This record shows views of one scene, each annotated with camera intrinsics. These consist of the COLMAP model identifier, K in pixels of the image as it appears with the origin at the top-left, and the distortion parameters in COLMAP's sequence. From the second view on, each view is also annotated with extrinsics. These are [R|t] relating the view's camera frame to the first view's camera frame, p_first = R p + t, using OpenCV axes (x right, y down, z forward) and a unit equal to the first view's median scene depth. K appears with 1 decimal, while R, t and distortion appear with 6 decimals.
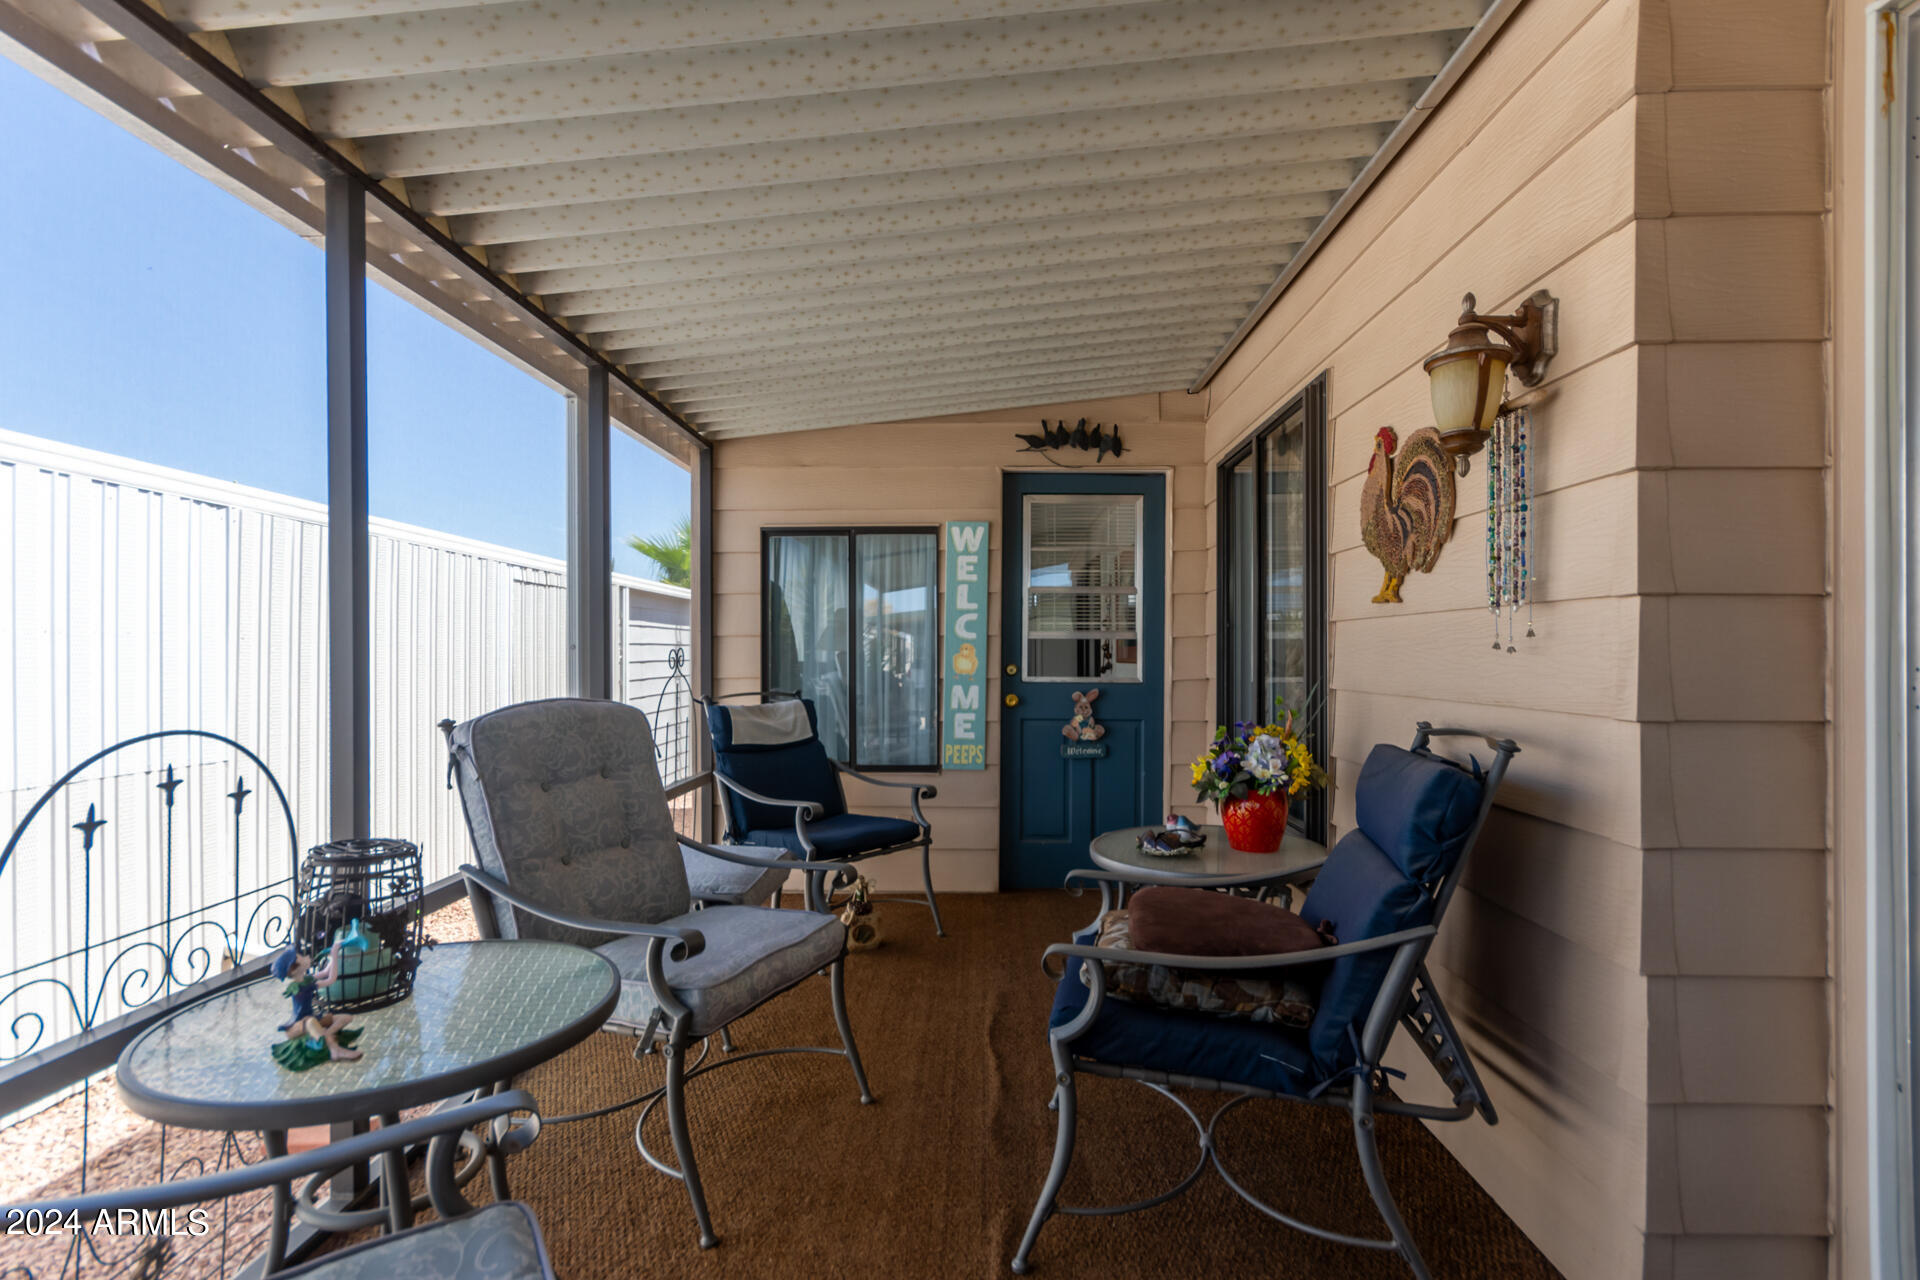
lens RADIAL K [[872.8, 0, 968.5], [0, 872.8, 653.8], [0, 0, 1]] dist [0.004039, 0.000982]
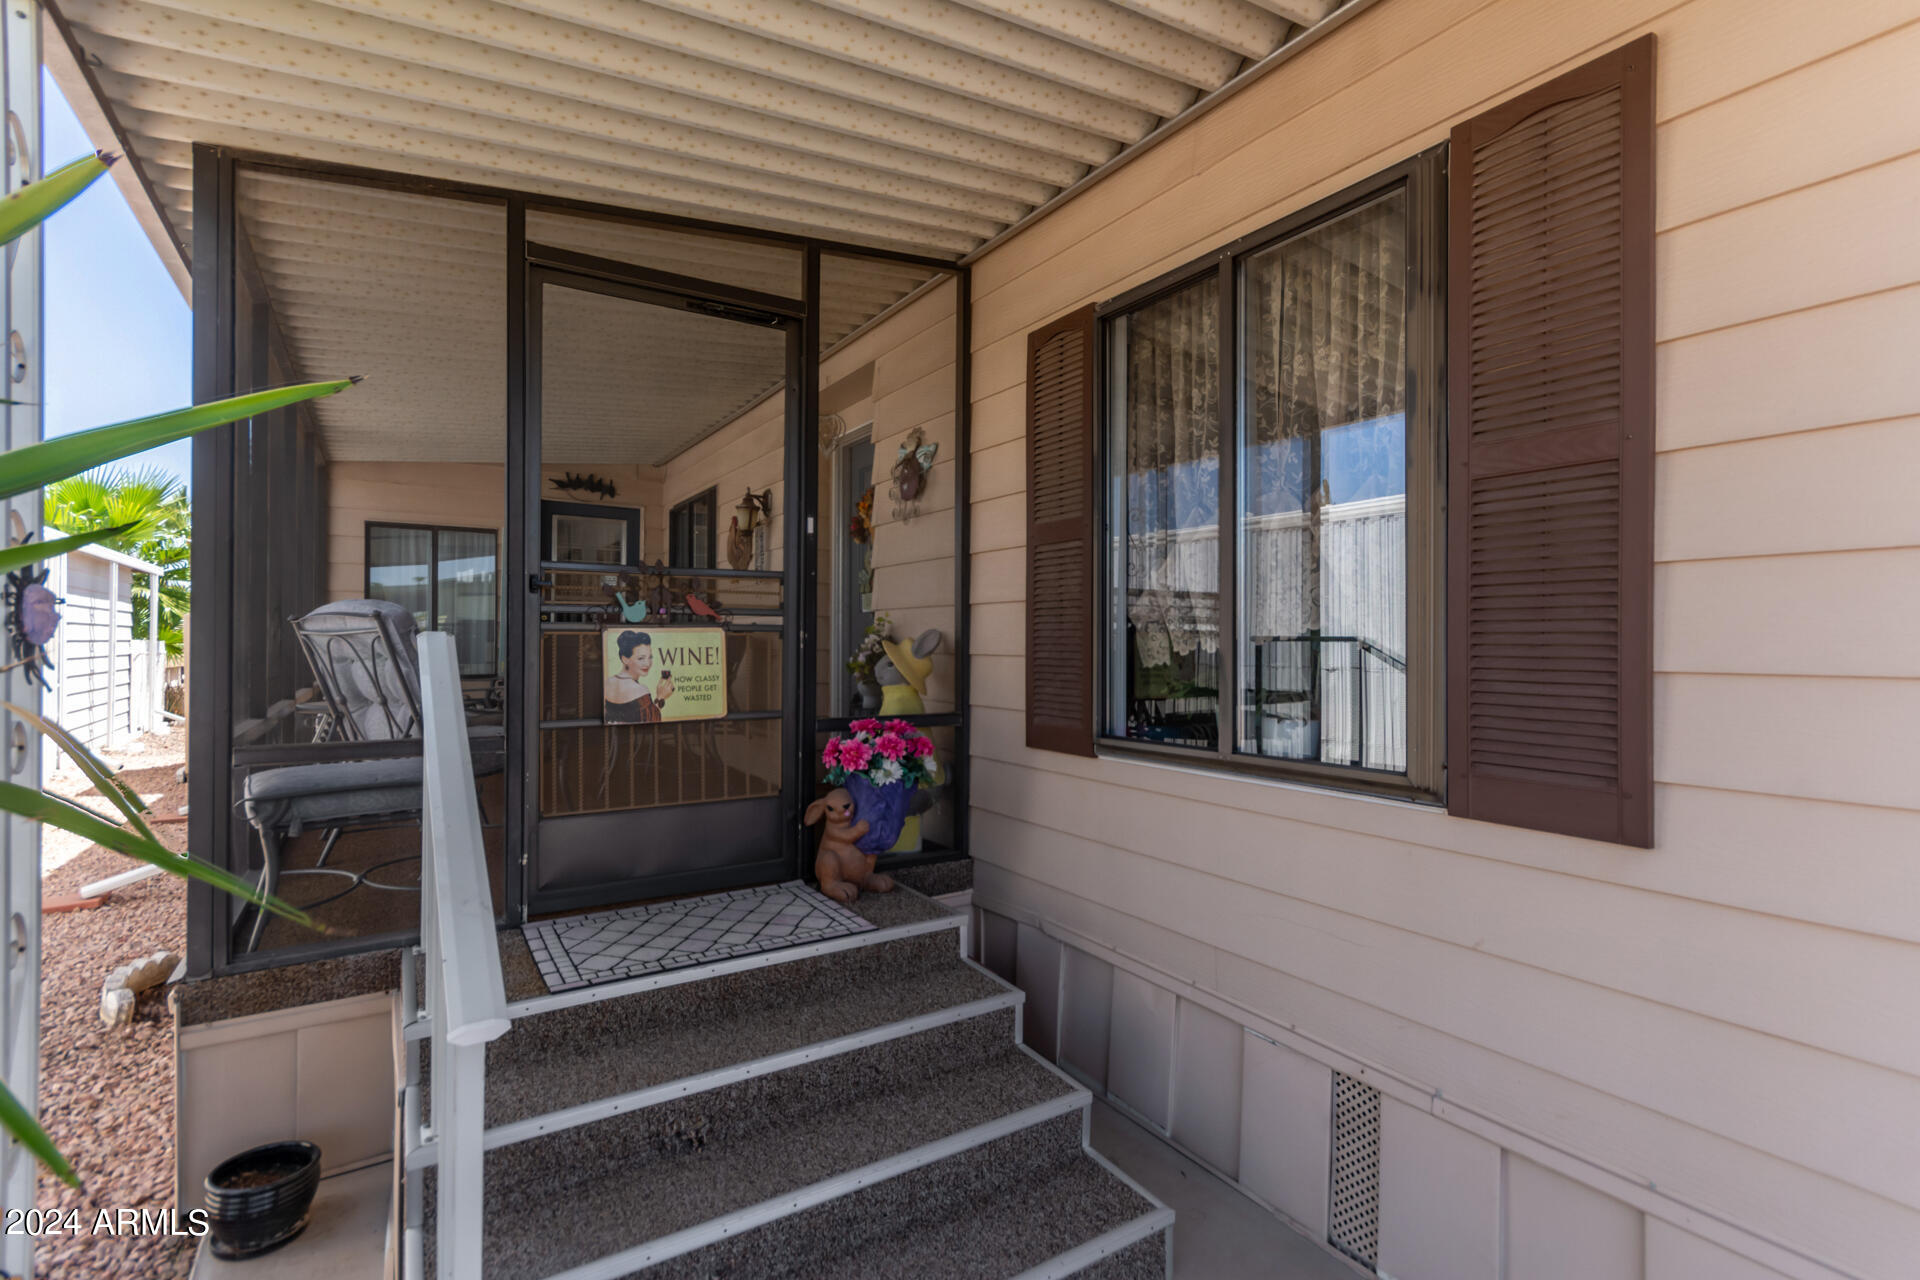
lens RADIAL K [[890.6, 0, 957.9], [0, 890.6, 646.3], [0, 0, 1]] dist [0.001130, 0.000169]
pose [[0.829055, 0.003006, 0.559158, -0.252253], [-0.001580, 0.999994, -0.003034, 0.076185], [-0.559164, 0.001632, 0.829055, -0.866541]]
